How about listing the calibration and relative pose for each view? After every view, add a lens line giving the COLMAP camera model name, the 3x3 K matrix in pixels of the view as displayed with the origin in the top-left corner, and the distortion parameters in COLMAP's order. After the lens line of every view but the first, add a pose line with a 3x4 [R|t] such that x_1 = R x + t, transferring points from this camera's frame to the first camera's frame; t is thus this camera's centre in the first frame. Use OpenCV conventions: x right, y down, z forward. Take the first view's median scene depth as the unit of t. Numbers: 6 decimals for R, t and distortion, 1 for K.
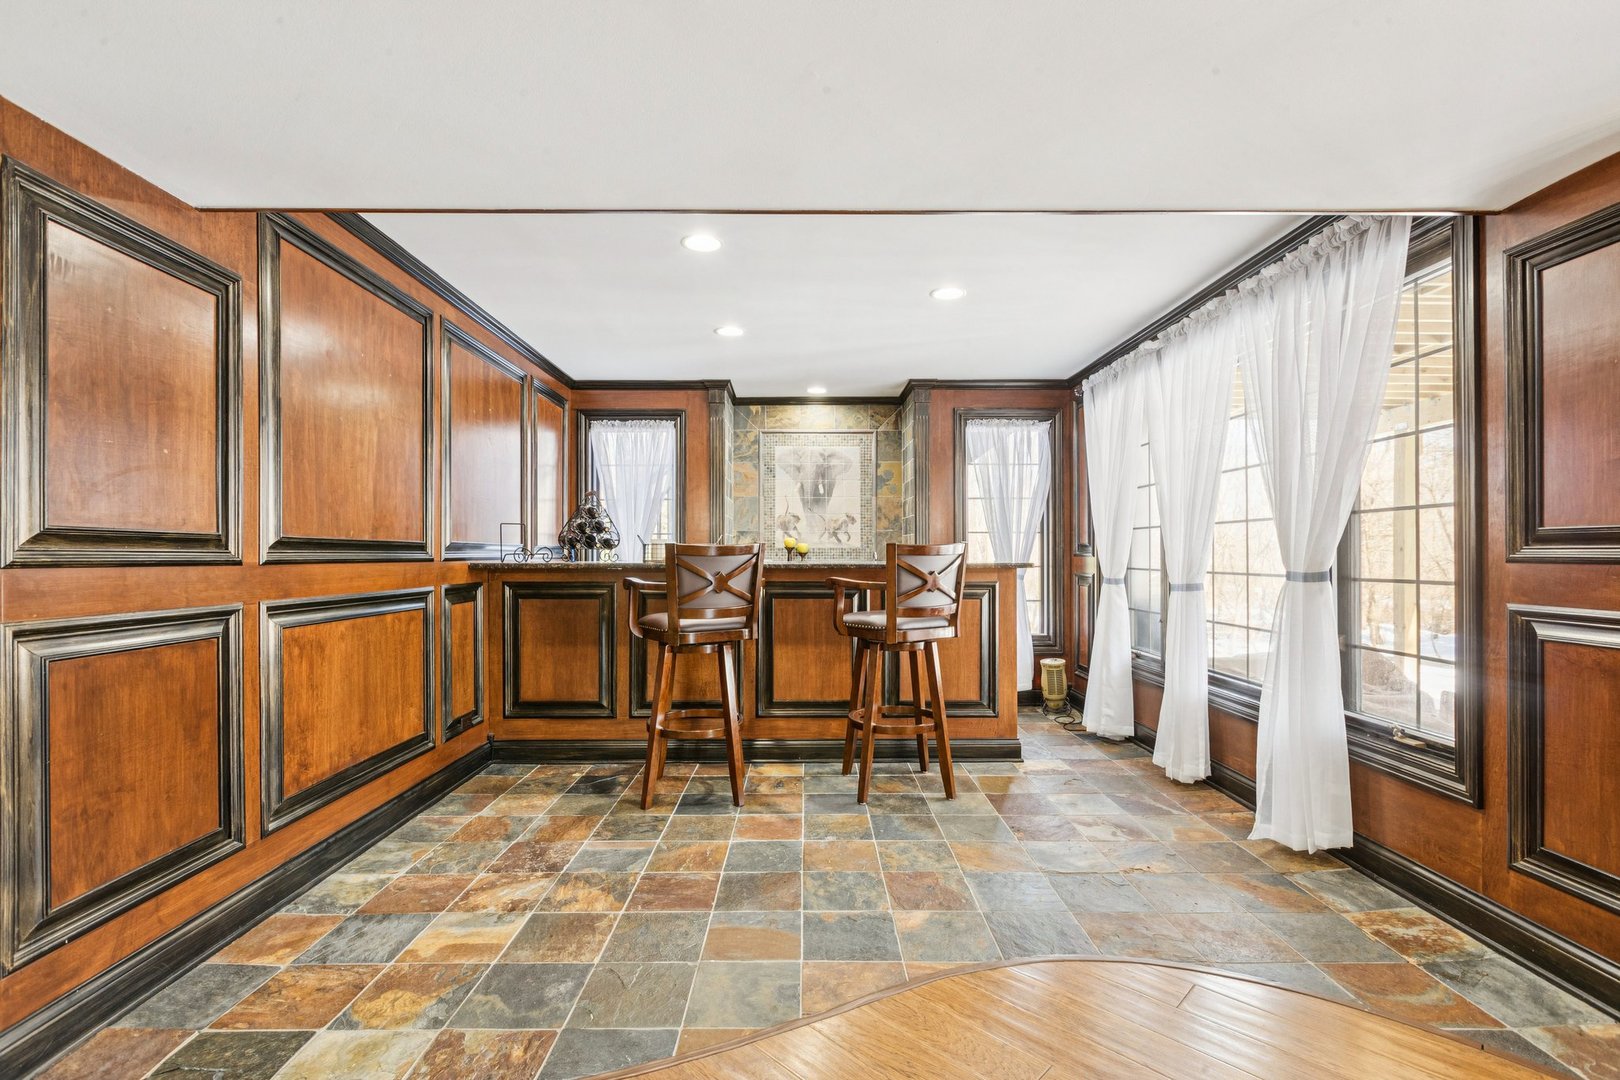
lens RADIAL K [[726.8, 0, 803.4], [0, 726.8, 549.5], [0, 0, 1]] dist [0.018655, -0.006171]
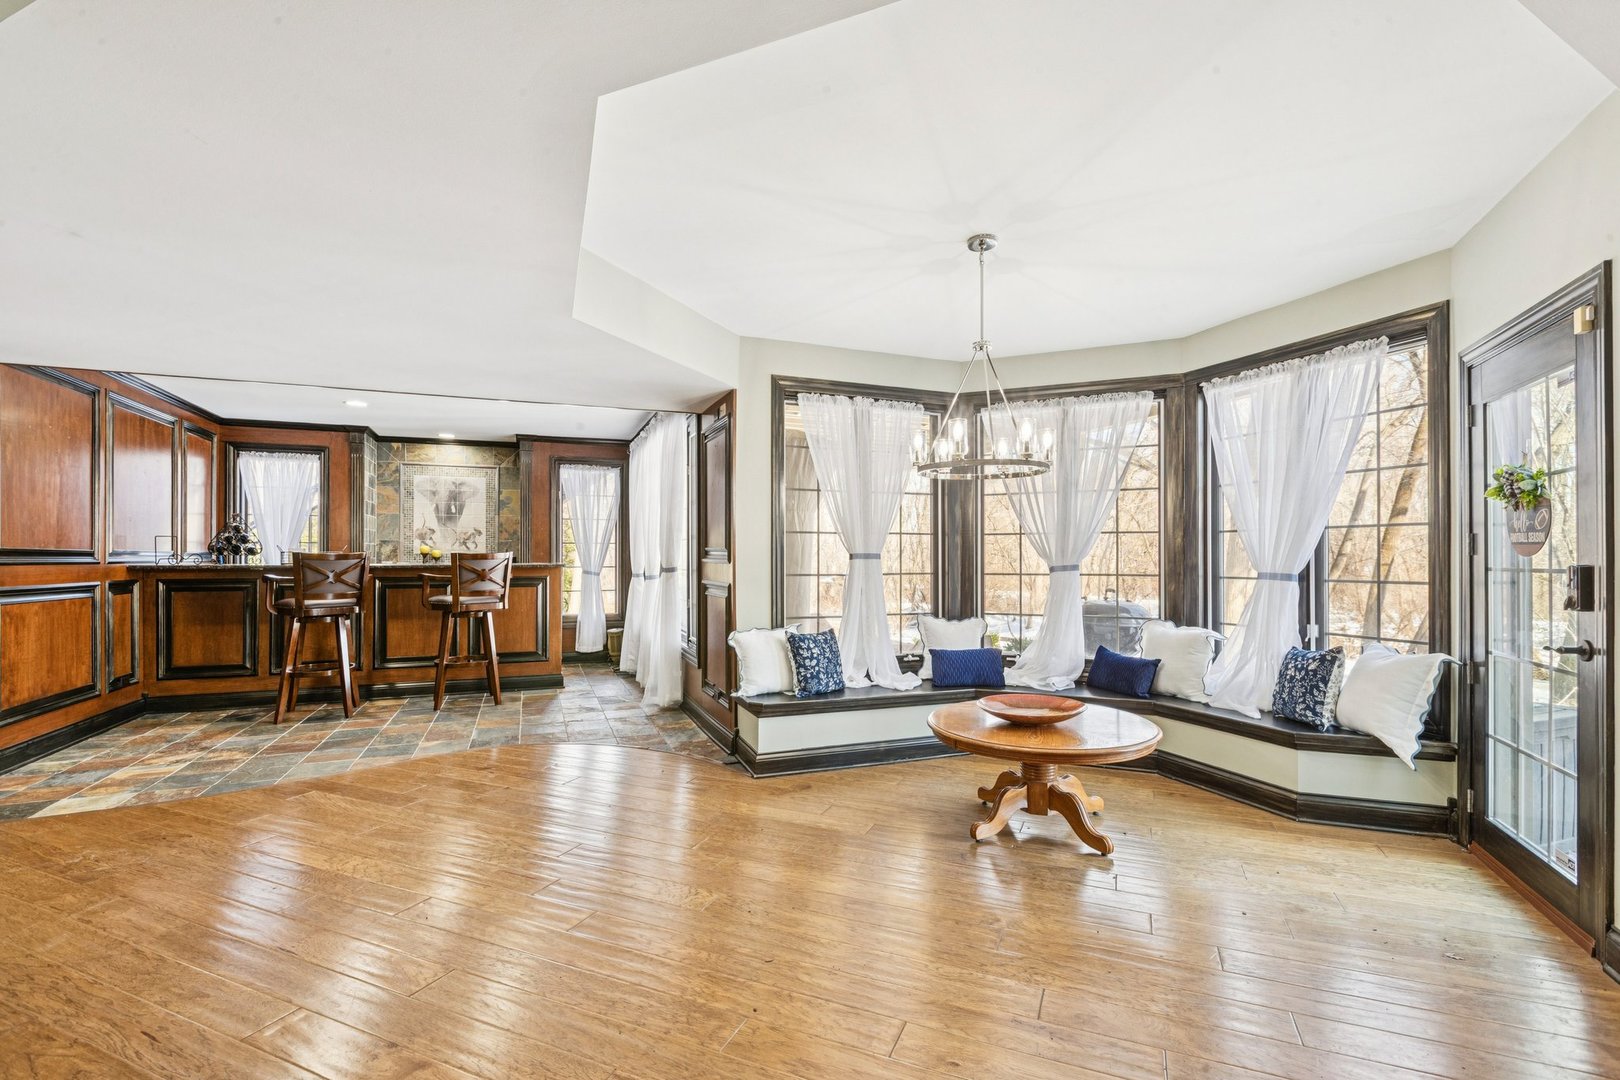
lens RADIAL K [[726.8, 0, 803.4], [0, 726.8, 549.5], [0, 0, 1]] dist [0.018655, -0.006171]
pose [[0.934269, 0.004003, 0.356547, 0.220674], [-0.002286, 0.999984, -0.005238, -0.006469], [-0.356562, 0.004079, 0.934263, -0.696605]]
